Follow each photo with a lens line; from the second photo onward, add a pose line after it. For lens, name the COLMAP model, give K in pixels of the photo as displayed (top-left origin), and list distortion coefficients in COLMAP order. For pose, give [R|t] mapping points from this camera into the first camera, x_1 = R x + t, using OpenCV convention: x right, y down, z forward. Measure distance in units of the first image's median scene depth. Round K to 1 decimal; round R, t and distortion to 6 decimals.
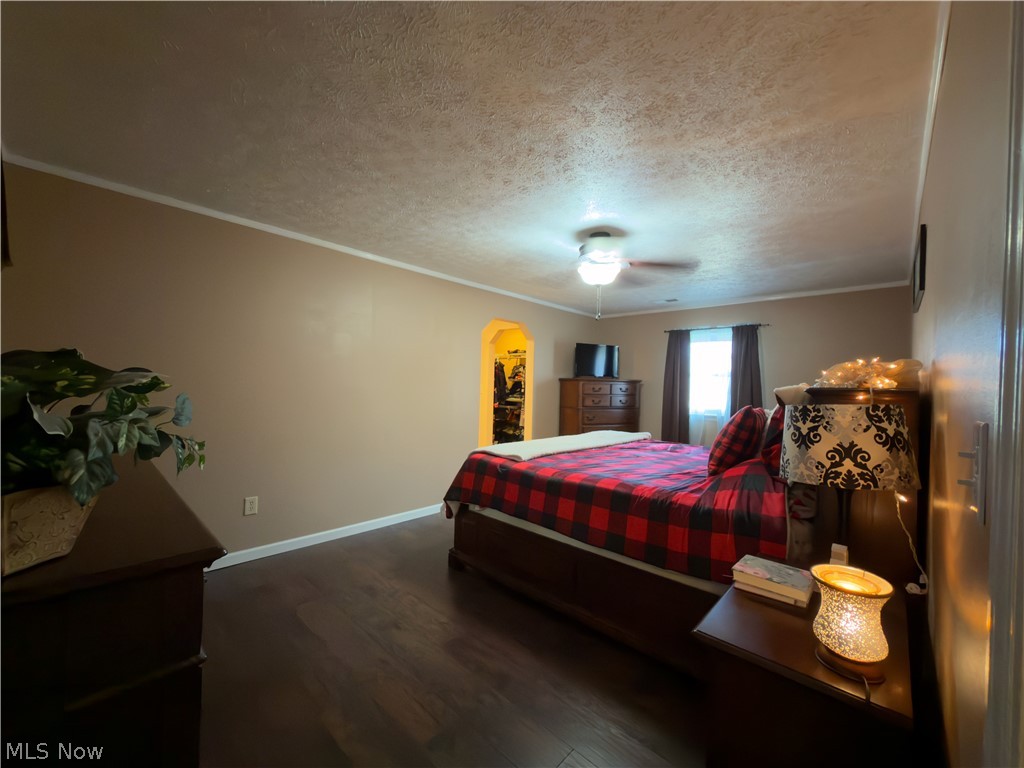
lens RADIAL K [[412.6, 0, 512.2], [0, 412.6, 386.7], [0, 0, 1]] dist [-0.000185, -0.000252]
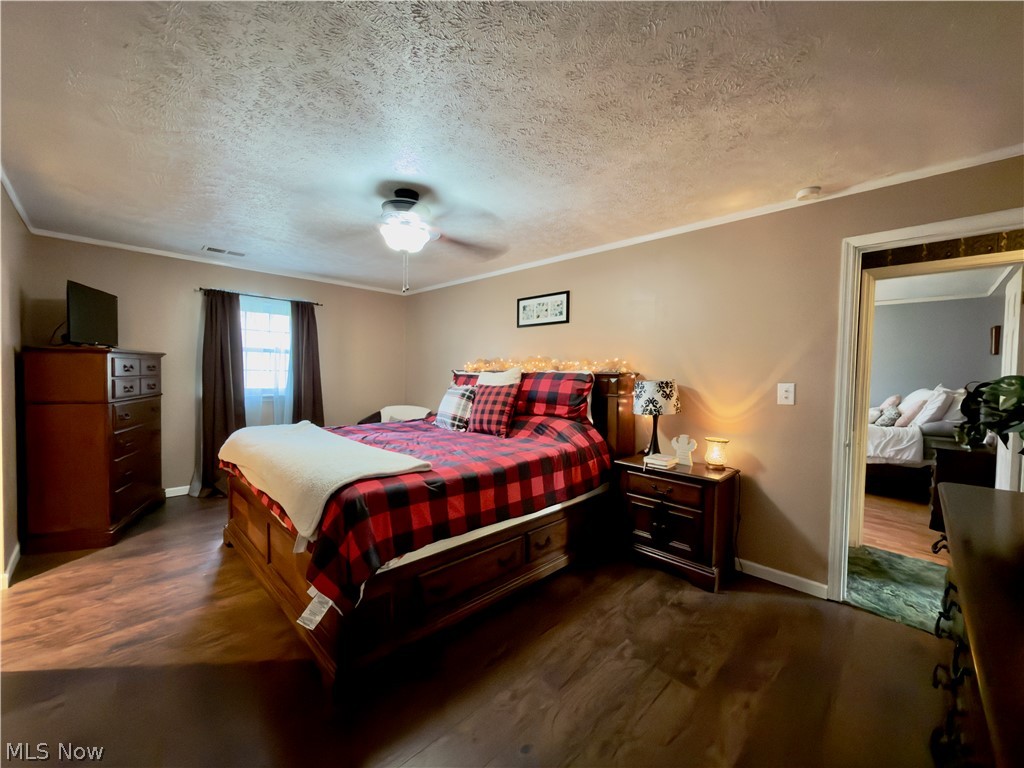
lens RADIAL K [[412.6, 0, 512.2], [0, 412.6, 386.7], [0, 0, 1]] dist [-0.000185, -0.000252]
pose [[0.017796, -0.055896, 0.998278, -0.431978], [-0.021018, 0.998195, 0.056266, -0.012617], [-0.999621, -0.021983, 0.016589, 0.492377]]
